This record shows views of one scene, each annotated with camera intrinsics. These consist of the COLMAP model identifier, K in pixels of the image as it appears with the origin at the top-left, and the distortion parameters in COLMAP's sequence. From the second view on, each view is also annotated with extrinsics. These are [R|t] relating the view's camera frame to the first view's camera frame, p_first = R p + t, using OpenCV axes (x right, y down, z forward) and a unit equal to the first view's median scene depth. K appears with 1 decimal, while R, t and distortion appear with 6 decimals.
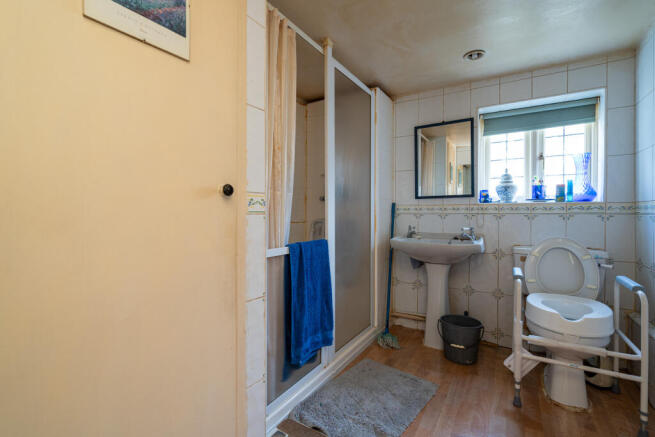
lens RADIAL K [[304.4, 0, 327.5], [0, 304.4, 218.5], [0, 0, 1]] dist [0.002509, 0.000780]
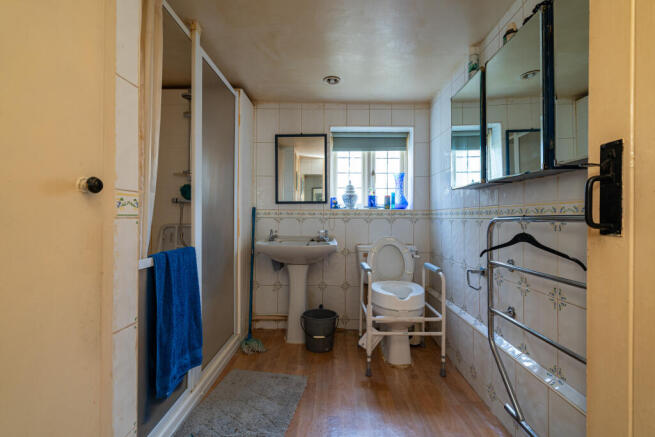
lens RADIAL K [[296.8, 0, 327.6], [0, 296.8, 220.0], [0, 0, 1]] dist [-0.001757, 0.000174]
pose [[0.858721, -0.001167, 0.512442, -0.109913], [0.005439, 0.999962, -0.006837, -0.001014], [-0.512415, 0.008658, 0.858695, 0.053520]]
